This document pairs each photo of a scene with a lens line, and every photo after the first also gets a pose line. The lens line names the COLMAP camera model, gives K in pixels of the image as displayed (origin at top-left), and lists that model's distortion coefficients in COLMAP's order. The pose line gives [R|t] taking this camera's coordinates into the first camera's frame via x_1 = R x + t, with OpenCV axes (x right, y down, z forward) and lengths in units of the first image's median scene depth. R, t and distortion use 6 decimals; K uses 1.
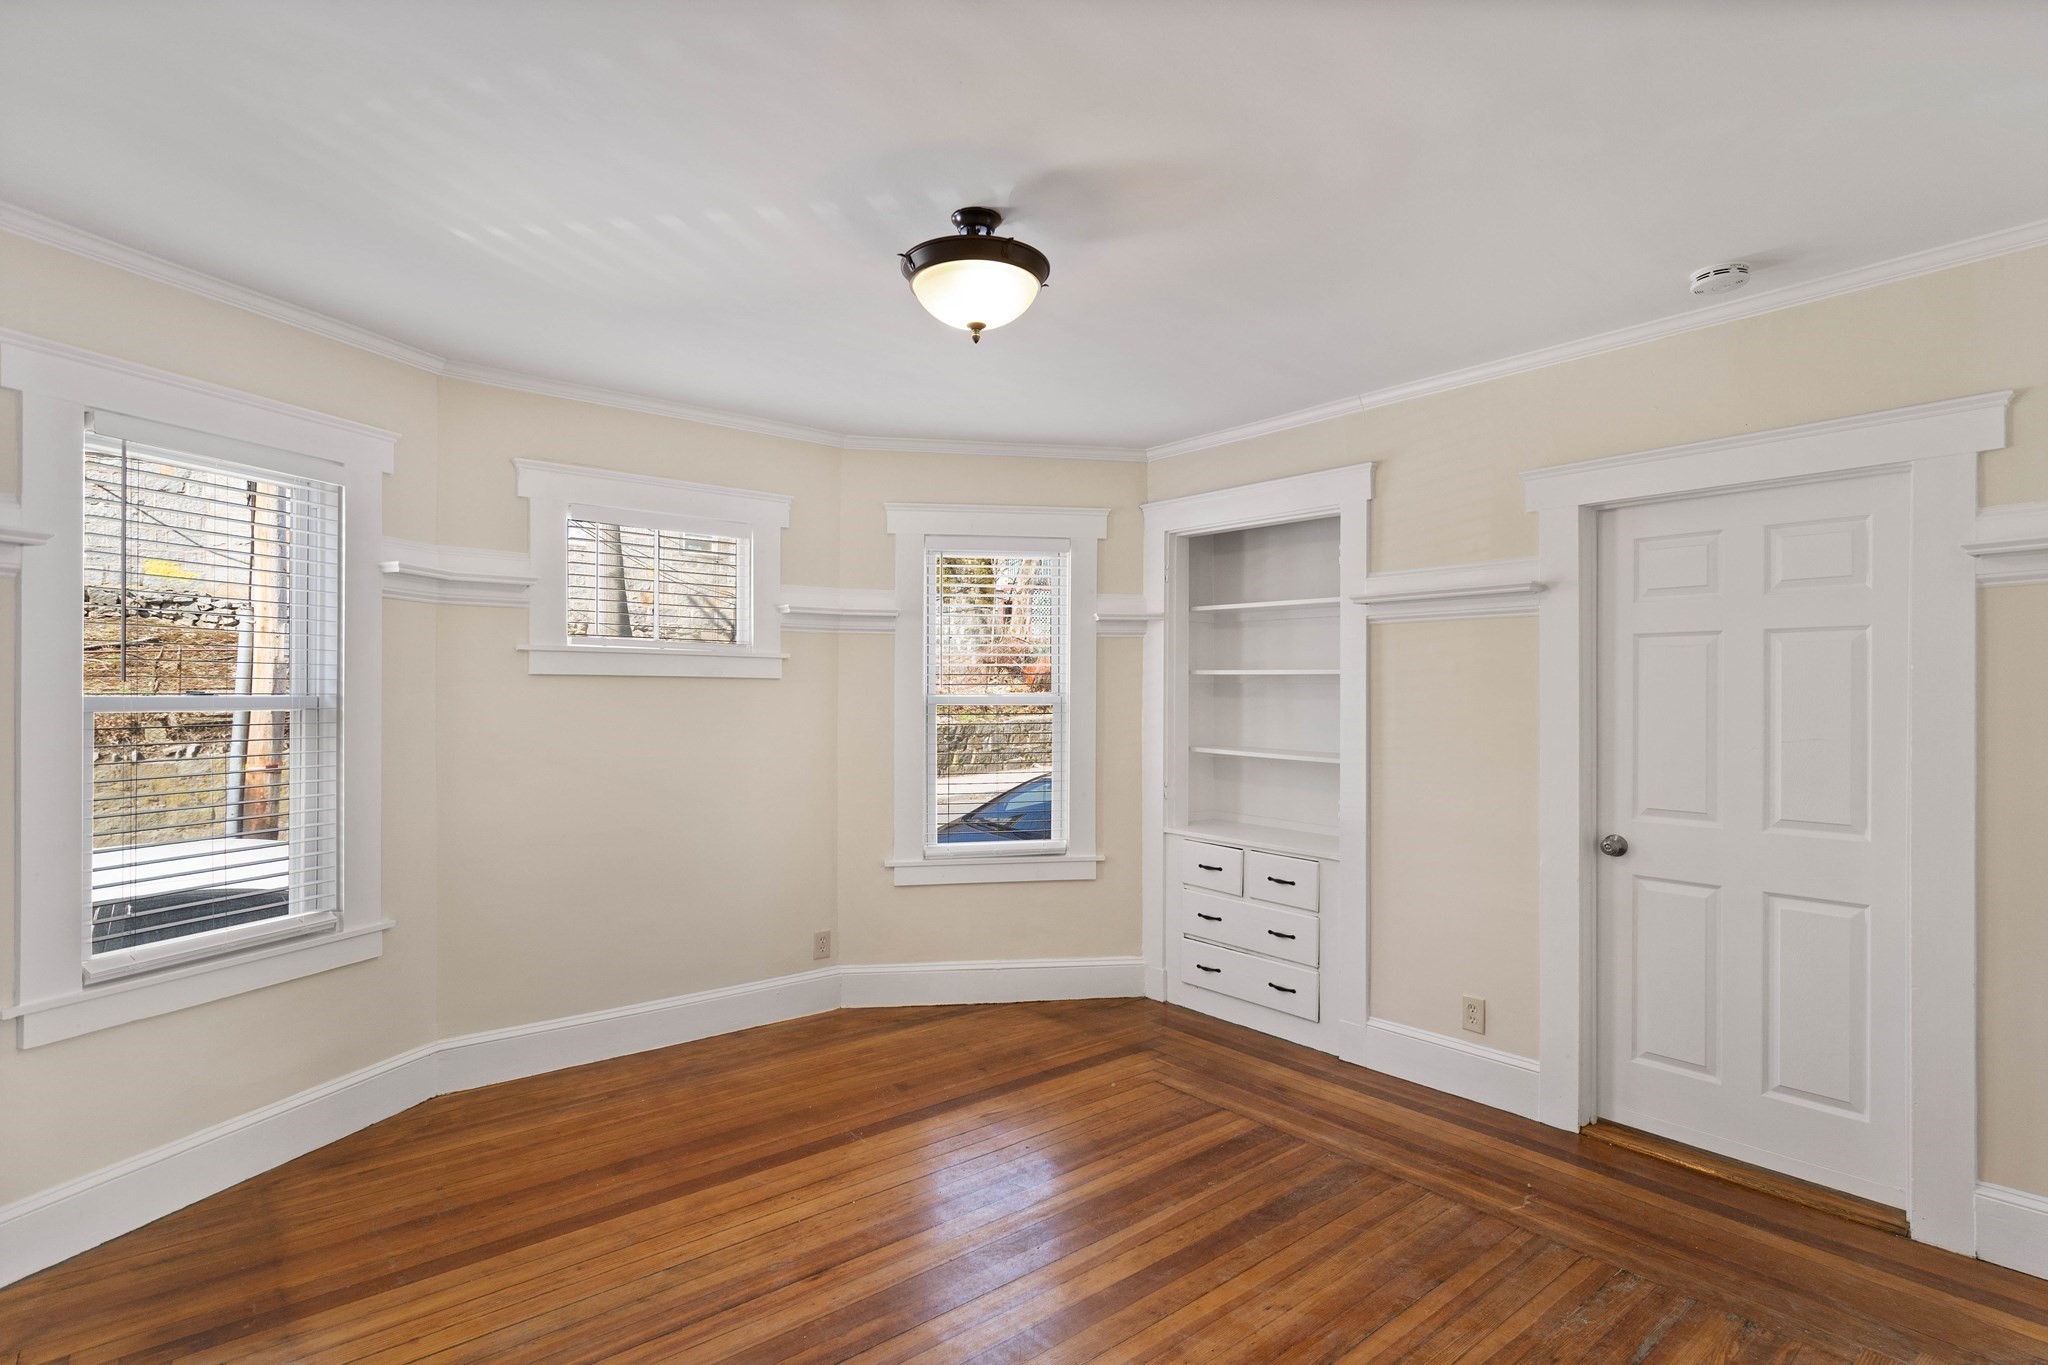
lens RADIAL K [[1041.2, 0, 983.7], [0, 1041.2, 691.4], [0, 0, 1]] dist [-0.000039, 0.000425]
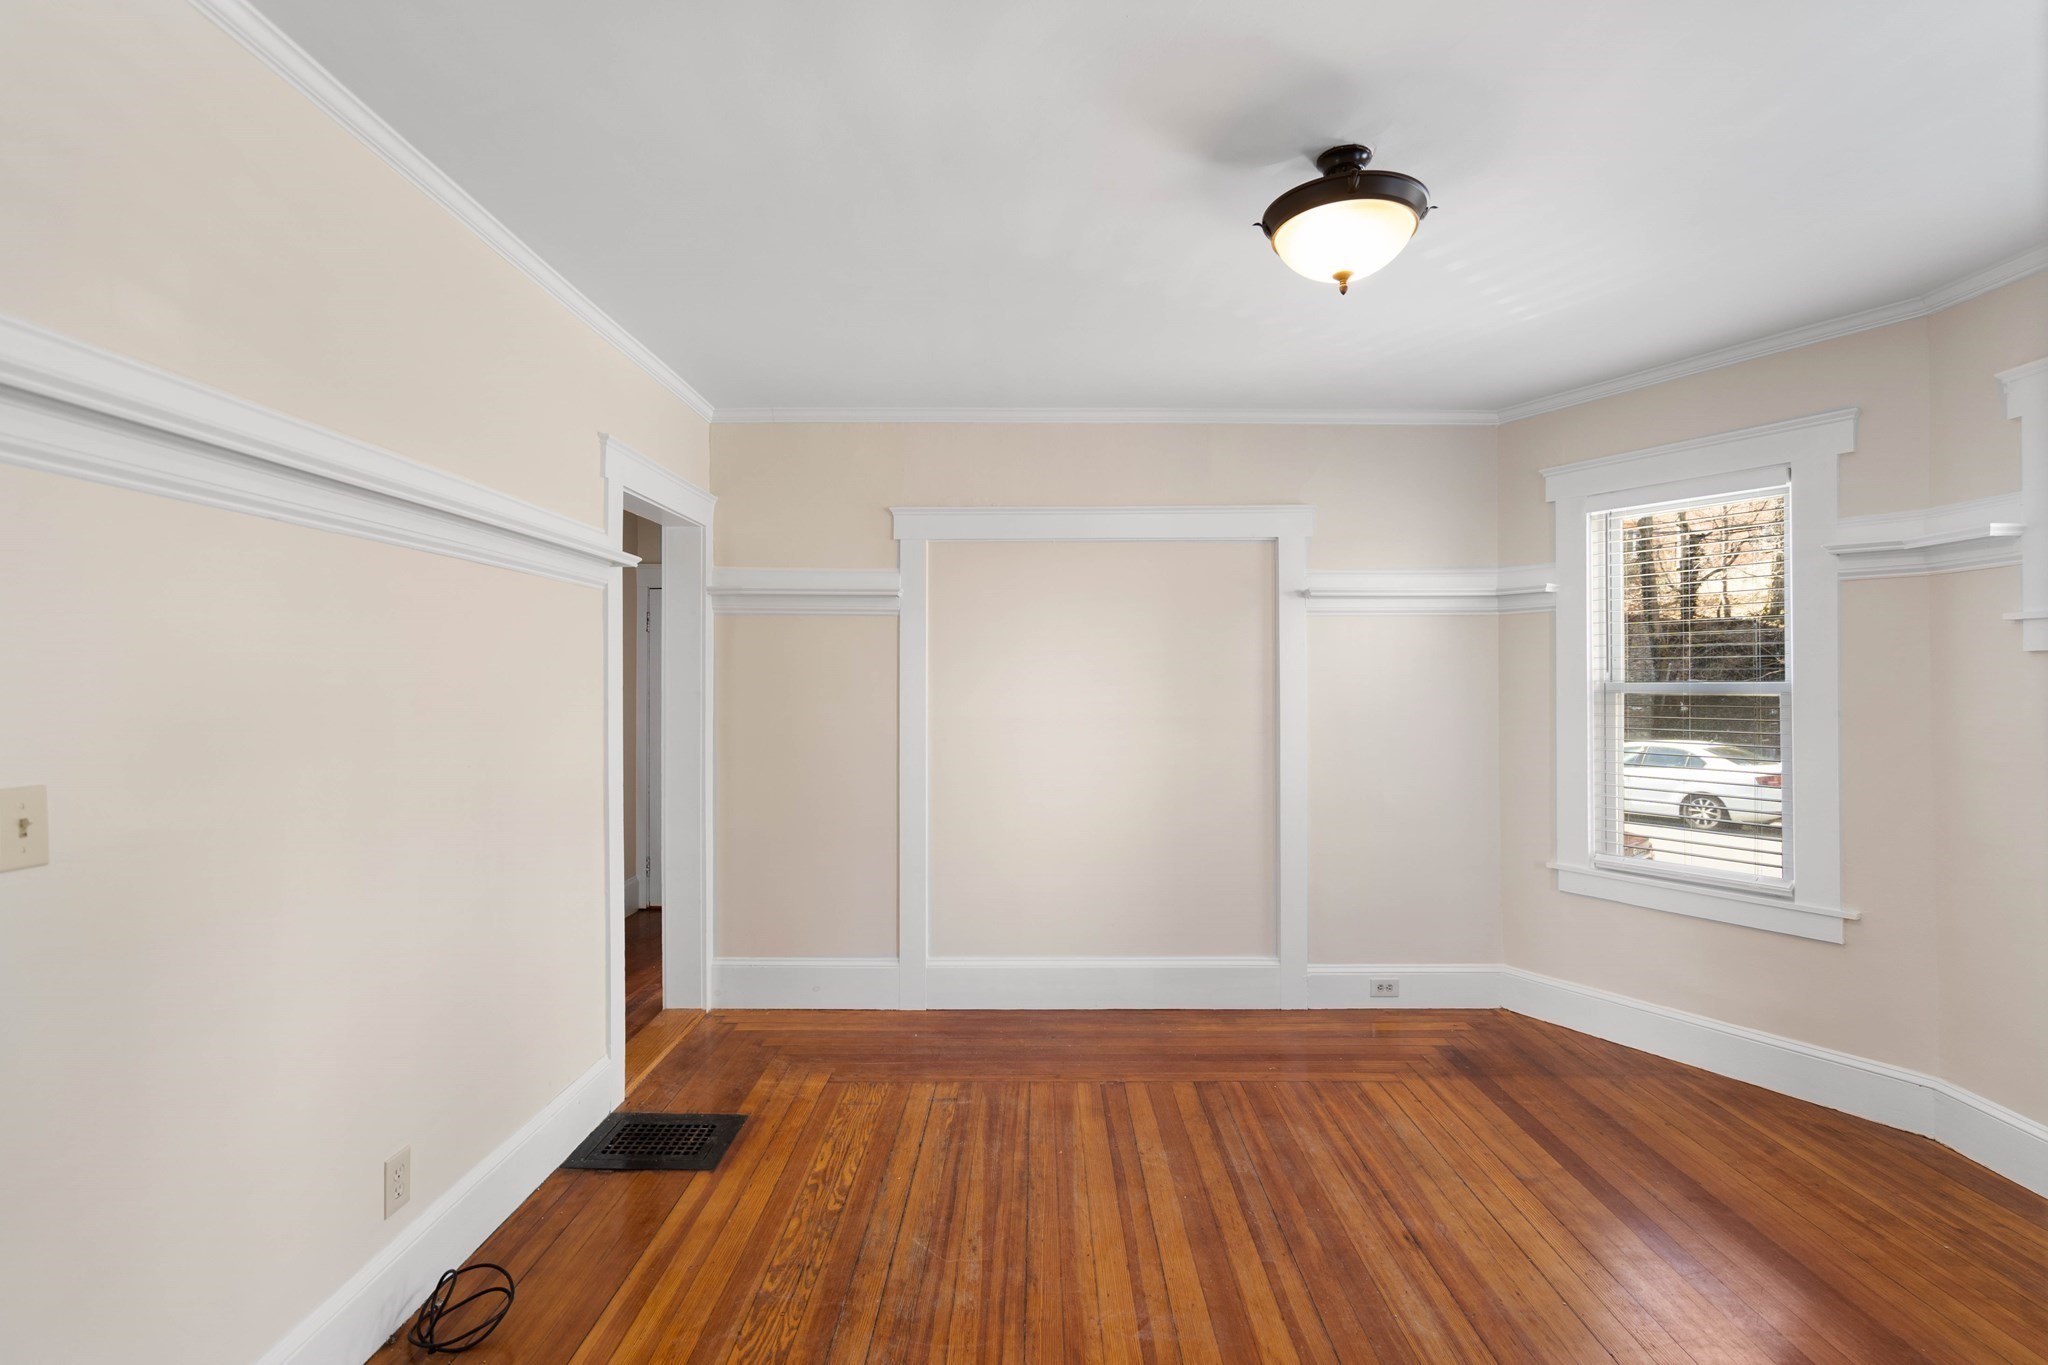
lens RADIAL K [[943.5, 0, 1025.9], [0, 943.5, 673.6], [0, 0, 1]] dist [-0.016464, 0.005662]
pose [[-0.633177, -0.008781, -0.773958, 0.550270], [-0.000062, 0.999936, -0.011295, 0.007207], [0.774007, -0.007104, -0.633137, 0.886288]]
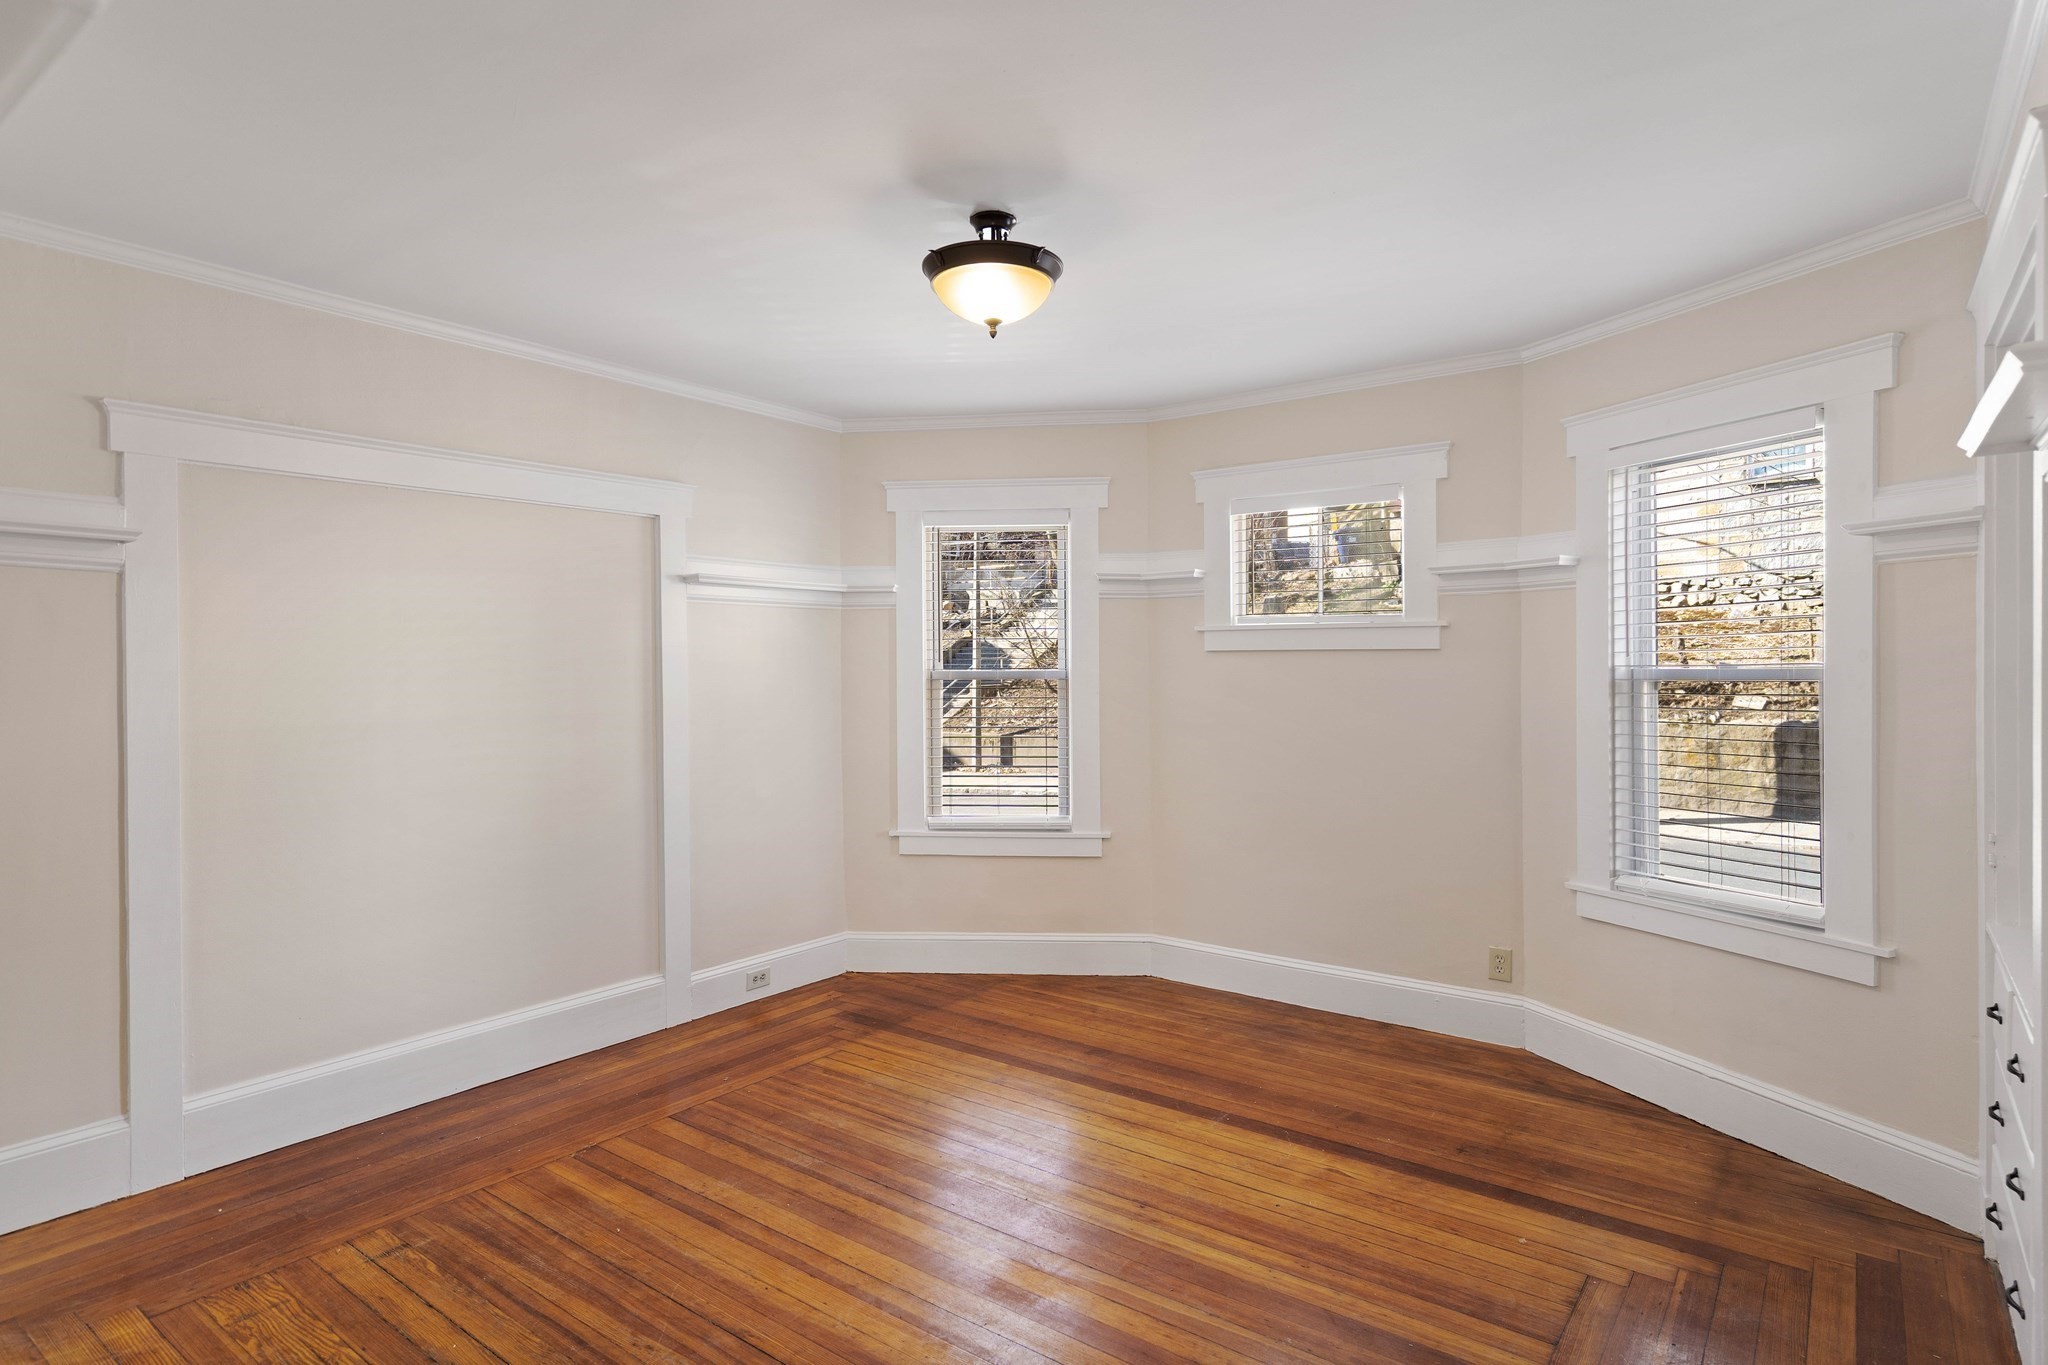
lens RADIAL K [[1073.7, 0, 1034.8], [0, 1073.7, 673.2], [0, 0, 1]] dist [-0.001331, 0.000124]
pose [[0.241480, 0.003132, -0.970401, 0.726139], [0.007548, 0.999958, 0.005106, 0.001267], [0.970376, -0.008558, 0.241447, 0.524023]]
